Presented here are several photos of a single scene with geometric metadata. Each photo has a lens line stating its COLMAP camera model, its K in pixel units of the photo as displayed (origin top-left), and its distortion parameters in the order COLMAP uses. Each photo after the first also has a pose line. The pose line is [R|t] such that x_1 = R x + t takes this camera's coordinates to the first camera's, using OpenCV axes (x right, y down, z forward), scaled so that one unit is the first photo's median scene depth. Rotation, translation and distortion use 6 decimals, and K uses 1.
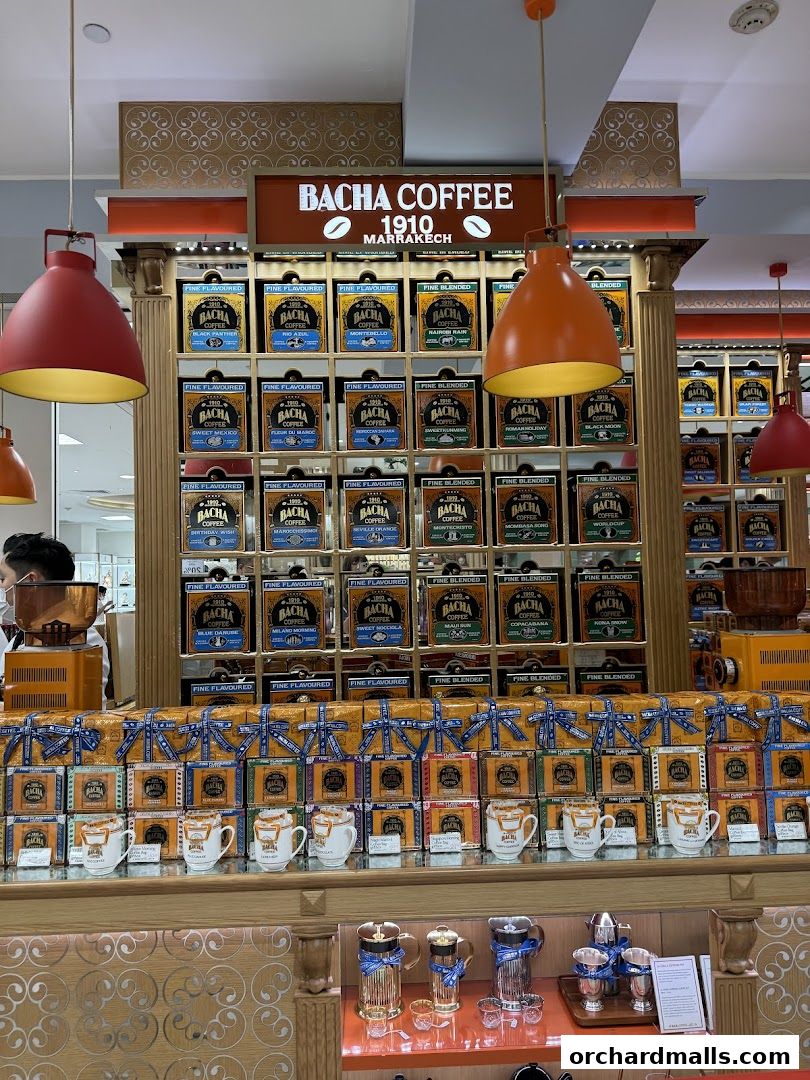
lens RADIAL K [[767.2, 0, 404.8], [0, 767.2, 584.7], [0, 0, 1]] dist [-0.009138, -0.007756]
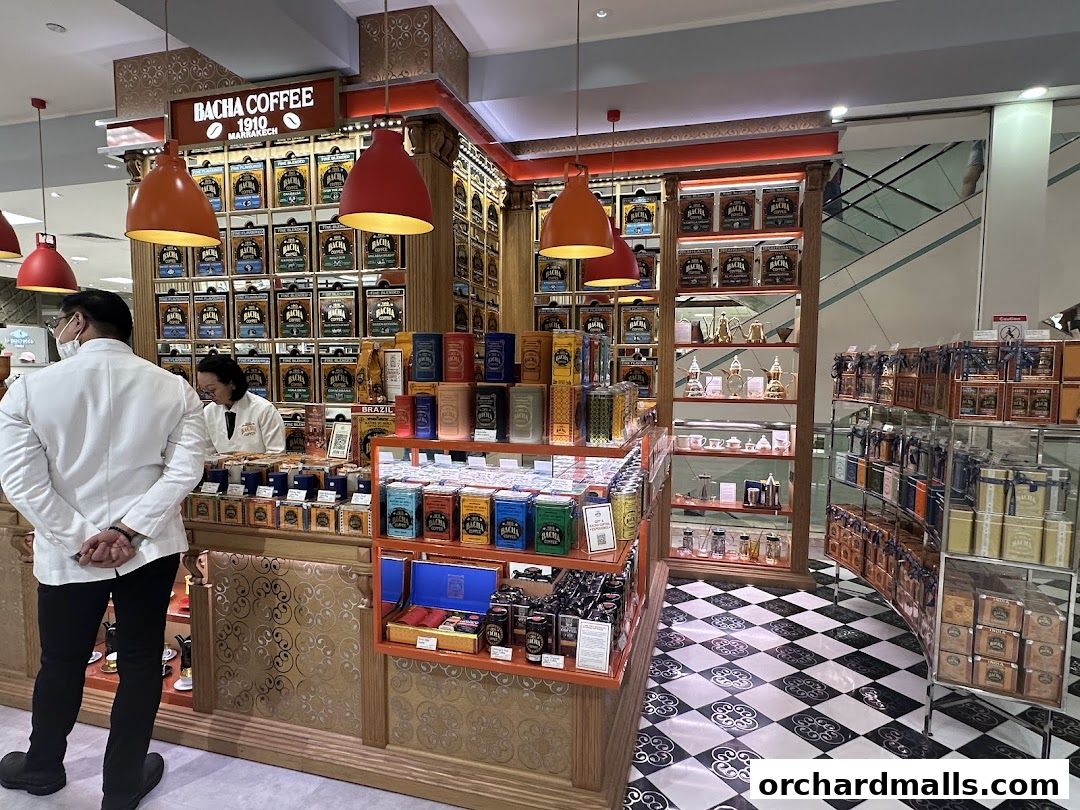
lens RADIAL K [[591.6, 0, 540.0], [0, 591.6, 405.0], [0, 0, 1]] dist [-0.001922, 0.021024]
pose [[0.946033, 0.051889, -0.319890, 0.941787], [-0.028779, 0.996650, 0.076554, -0.021539], [0.322791, -0.063216, 0.944357, 0.037687]]
